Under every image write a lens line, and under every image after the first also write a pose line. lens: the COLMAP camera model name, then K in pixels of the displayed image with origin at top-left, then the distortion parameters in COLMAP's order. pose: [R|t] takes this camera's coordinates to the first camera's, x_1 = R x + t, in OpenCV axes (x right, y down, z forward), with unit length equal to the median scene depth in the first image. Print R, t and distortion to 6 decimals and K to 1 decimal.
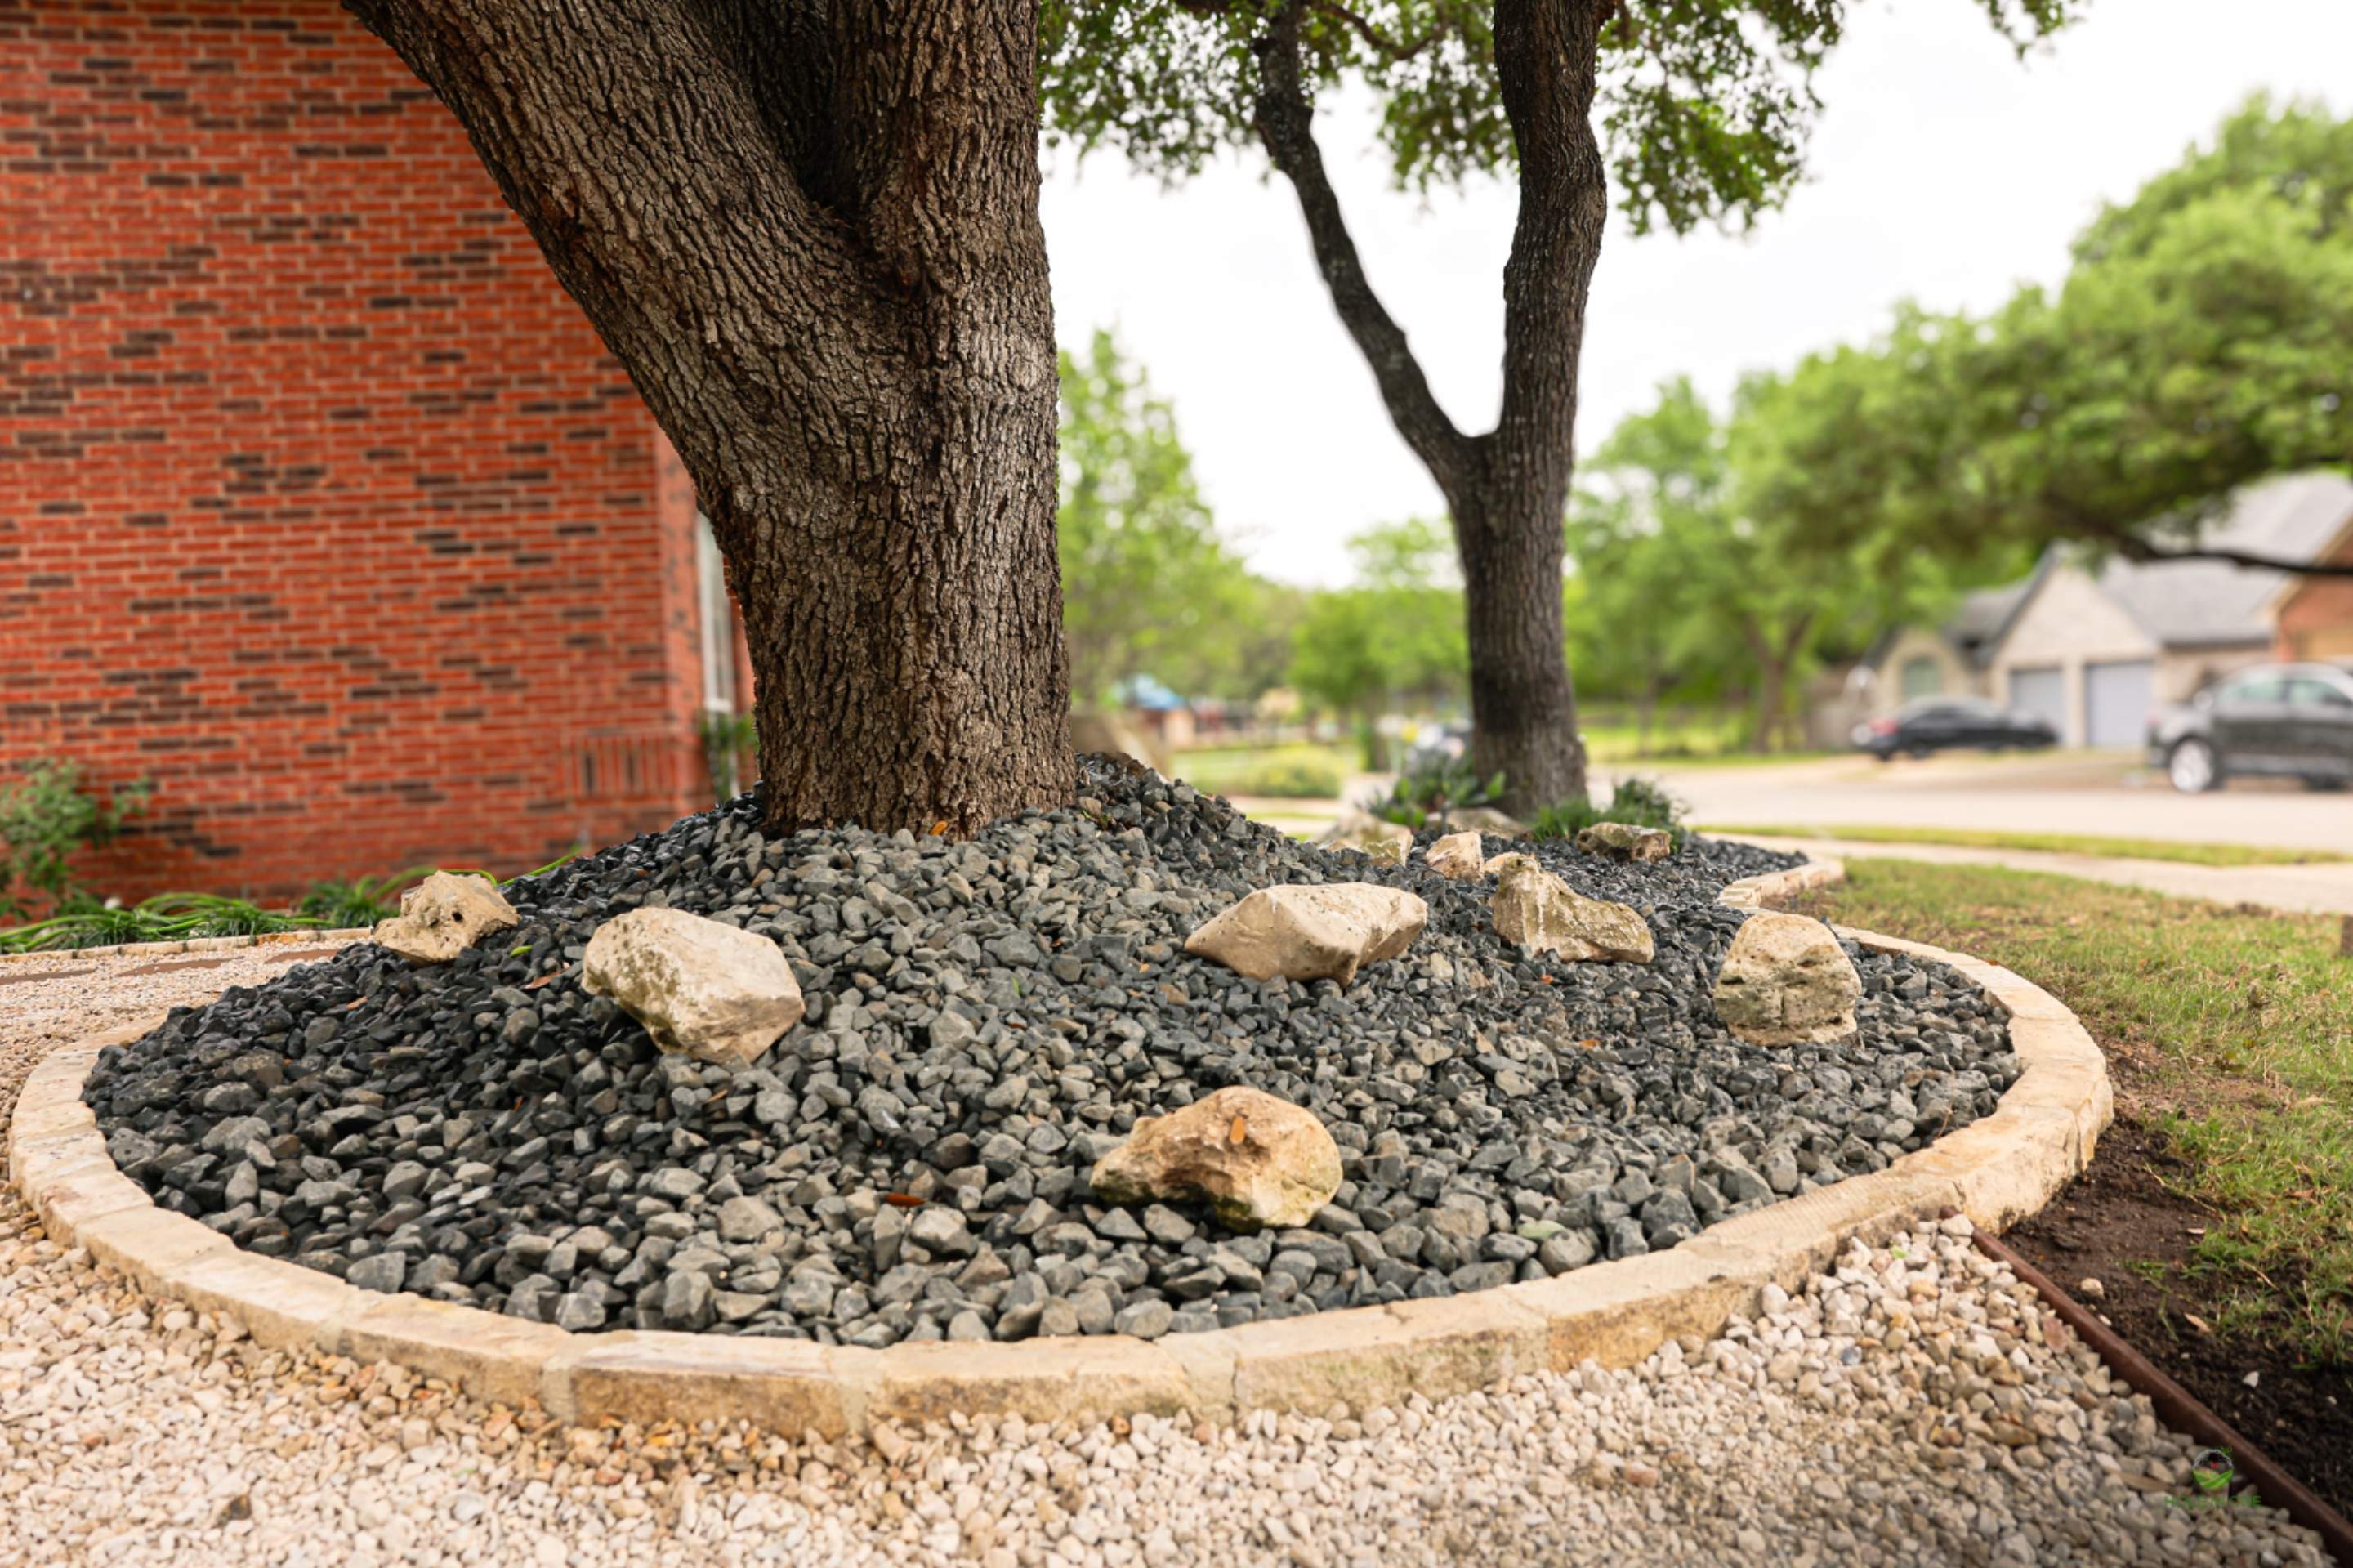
lens RADIAL K [[1617.7, 0, 1176.5], [0, 1617.7, 784.0], [0, 0, 1]] dist [-0.096409, 0.112079]
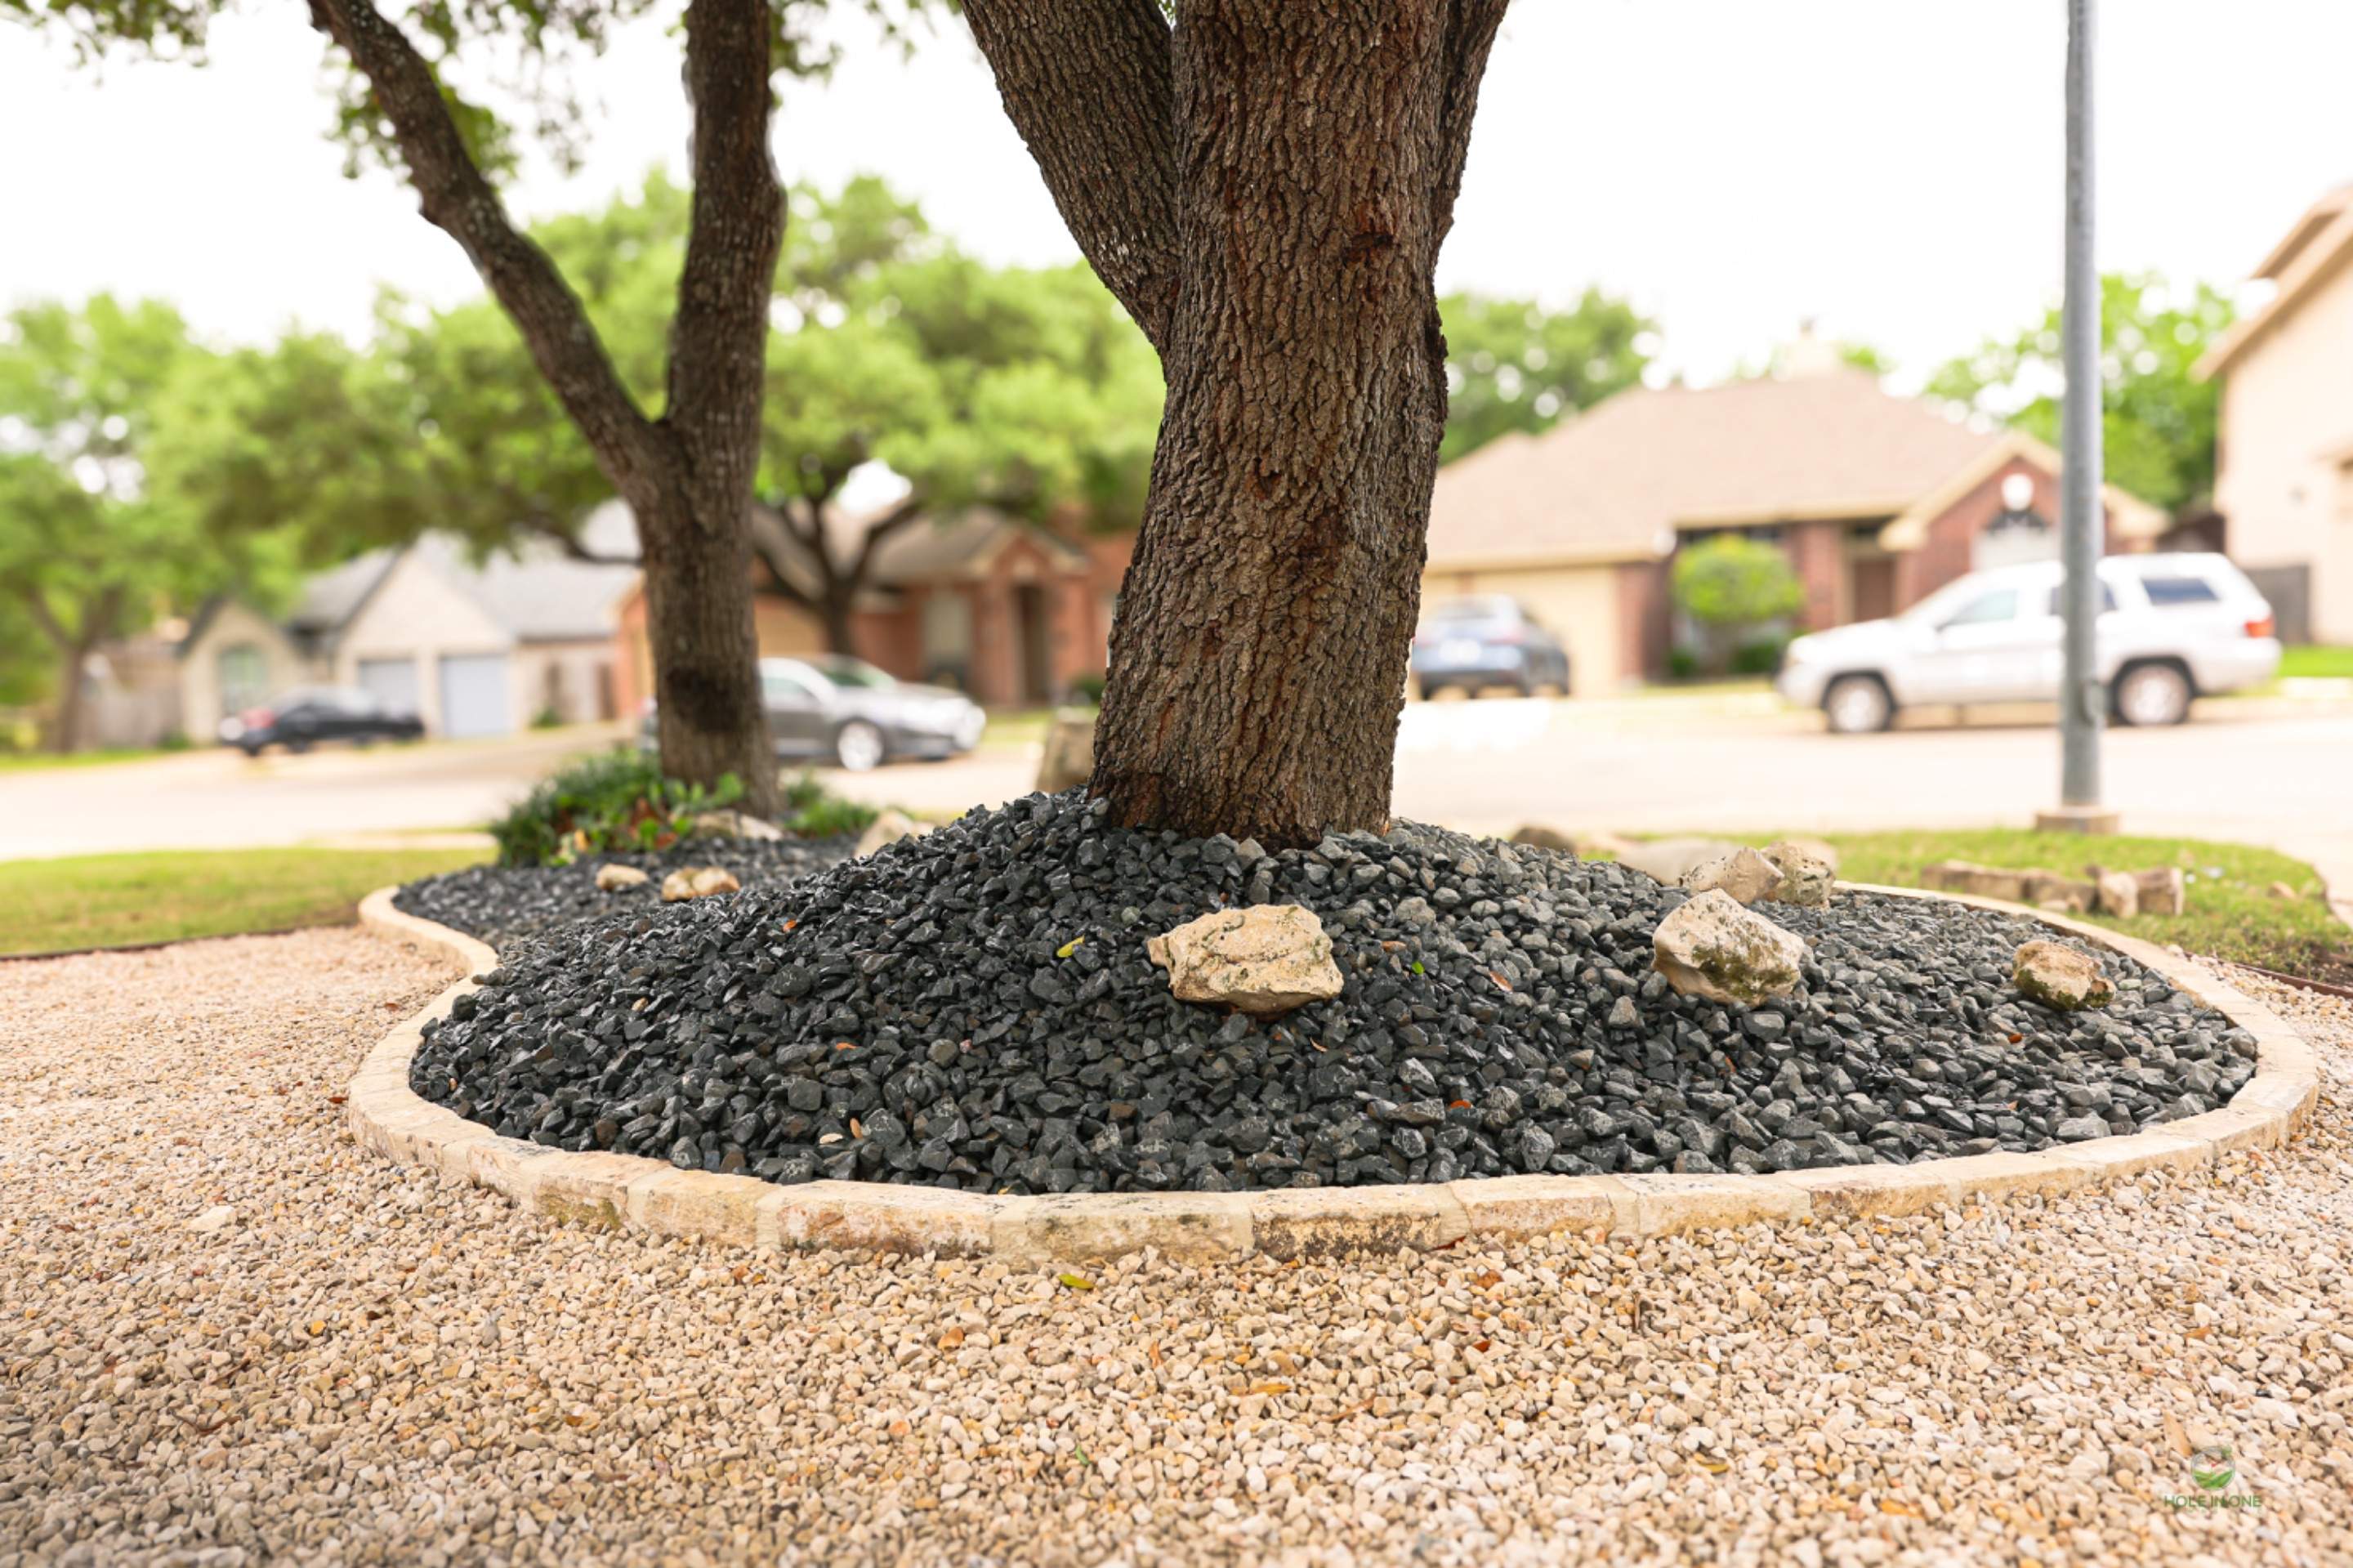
lens RADIAL K [[1703.6, 0, 1176.5], [0, 1703.6, 784.0], [0, 0, 1]] dist [-0.039601, 0.000545]
pose [[0.514060, -0.041832, 0.856734, -0.449251], [0.037923, 0.998942, 0.026020, -0.015141], [-0.856916, 0.019114, 0.515102, 0.169862]]
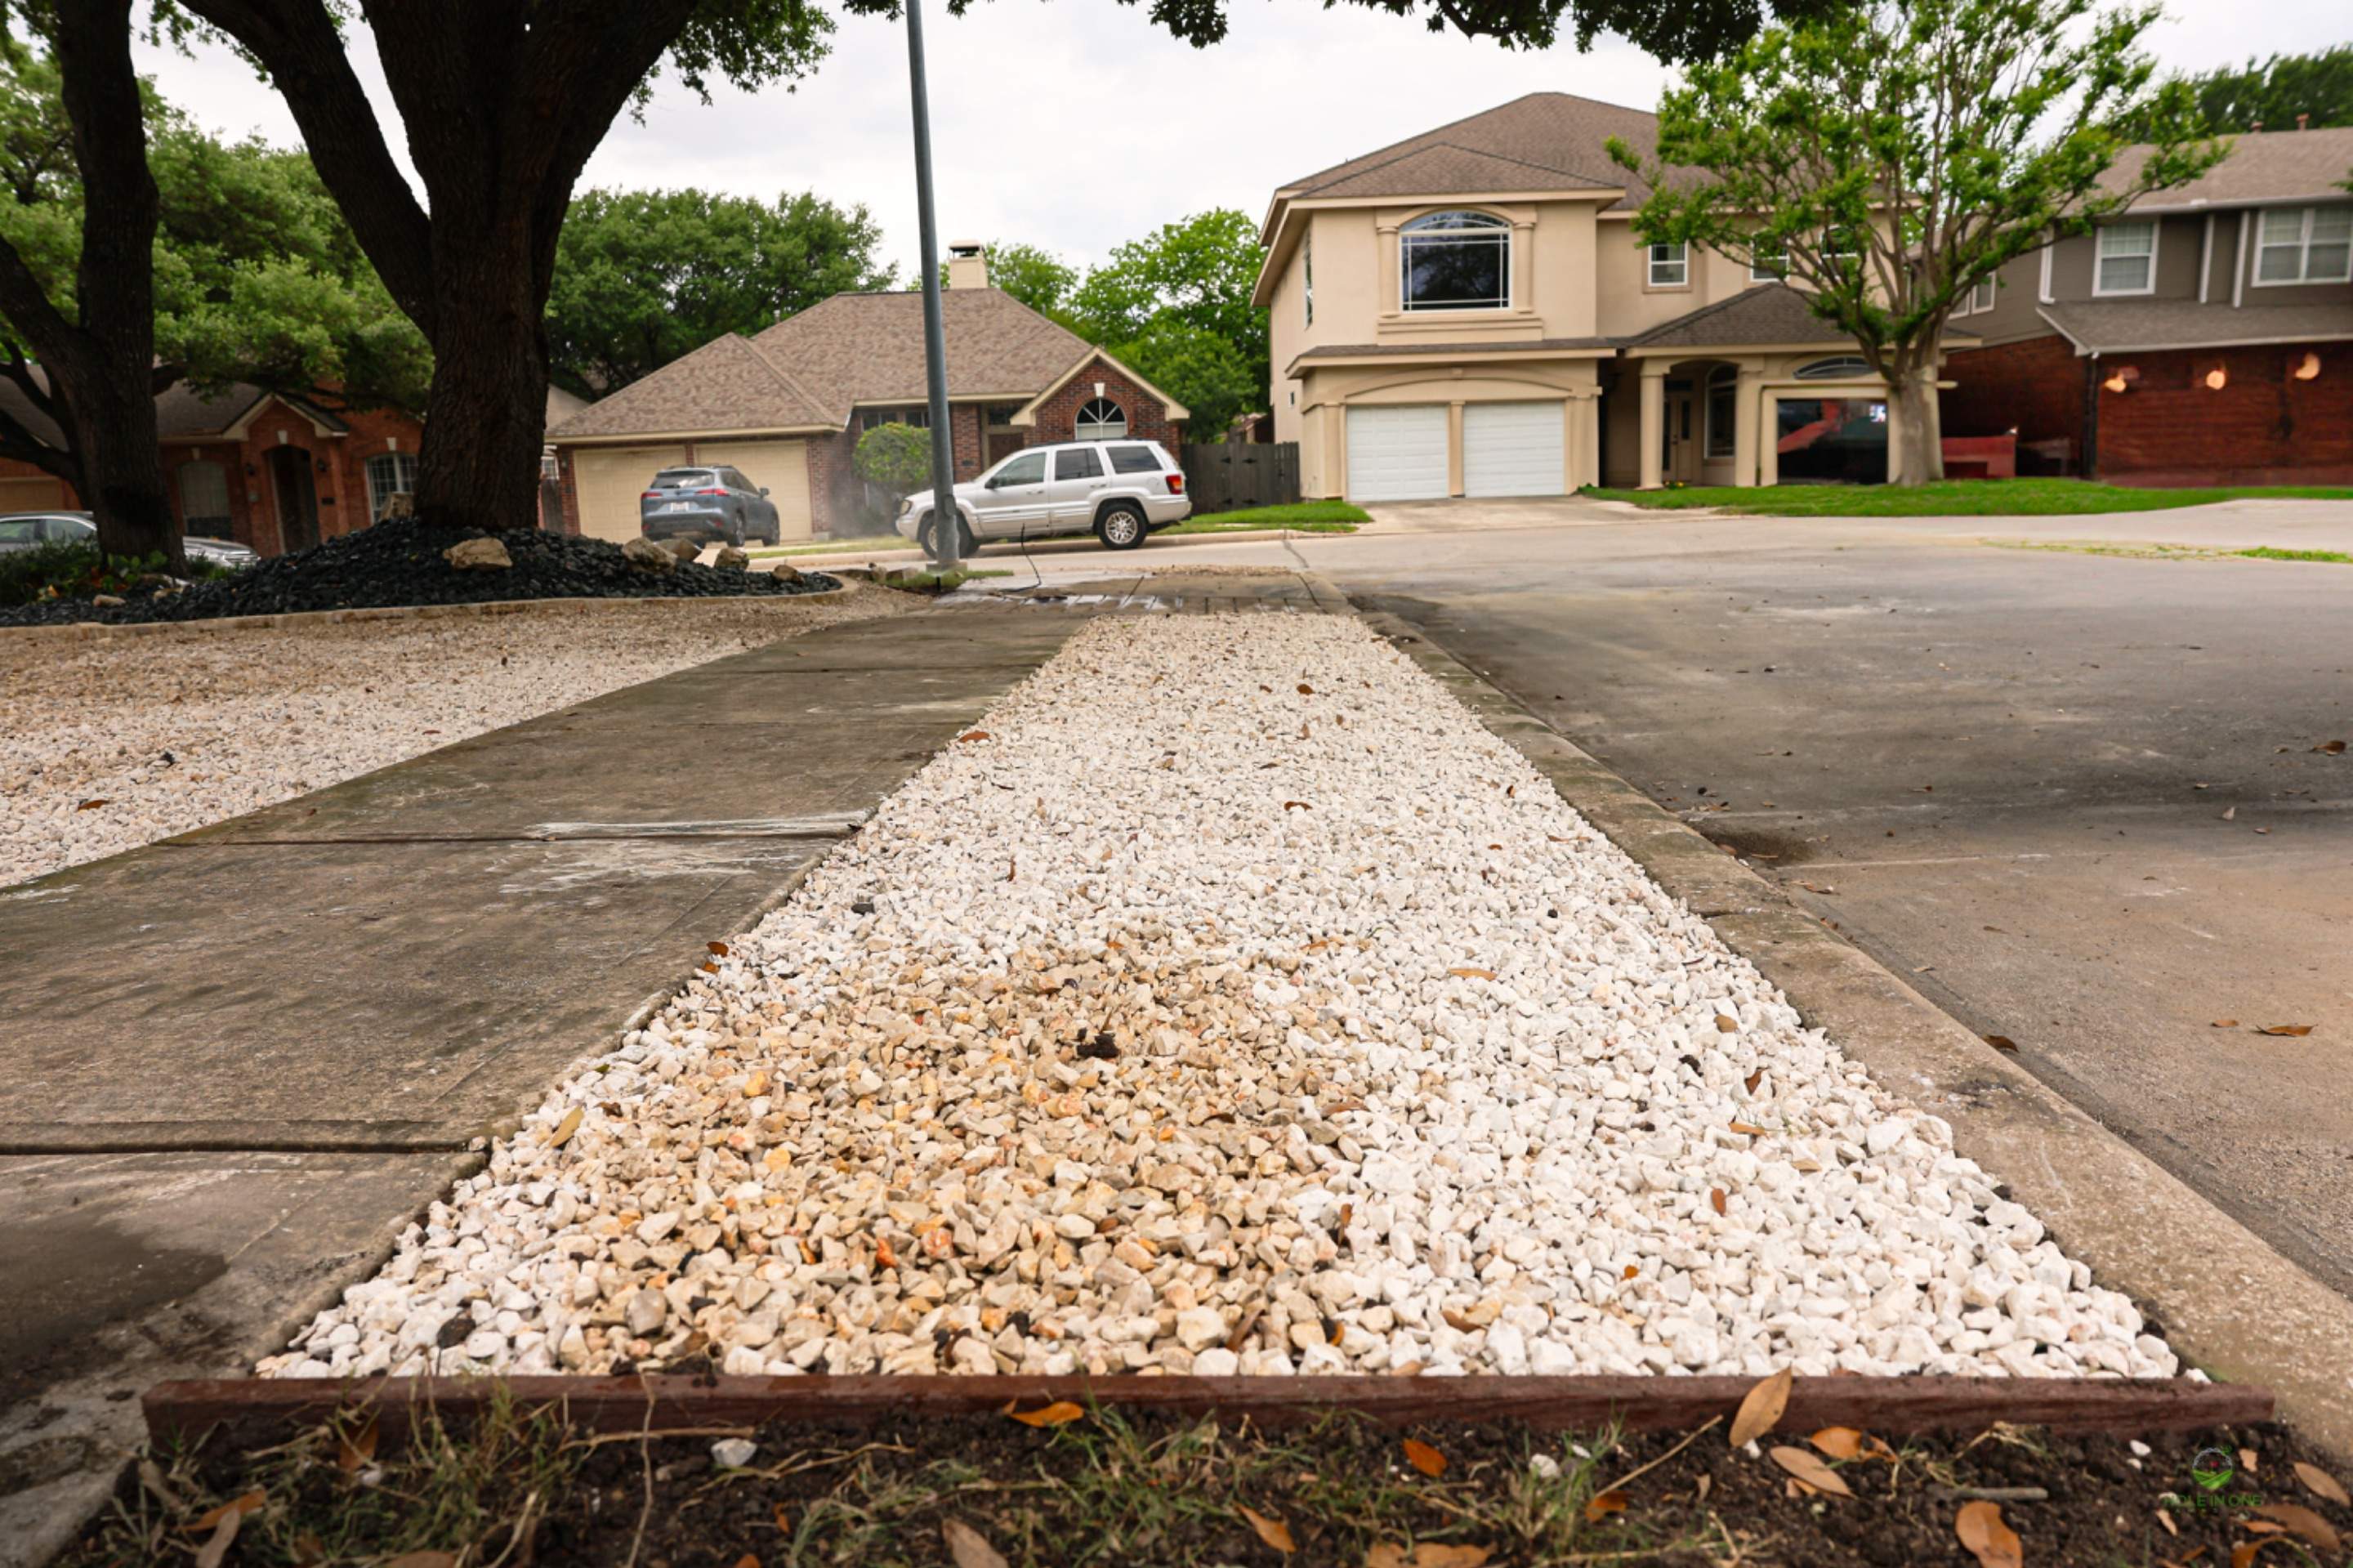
lens RADIAL K [[1607.8, 0, 1130.5], [0, 1607.8, 754.2], [0, 0, 1]] dist [-0.067888, 0.101848]
pose [[0.131351, -0.116545, 0.984461, -1.058624], [0.056663, 0.992325, 0.109915, 0.063066], [-0.989715, 0.041345, 0.136946, -0.181275]]
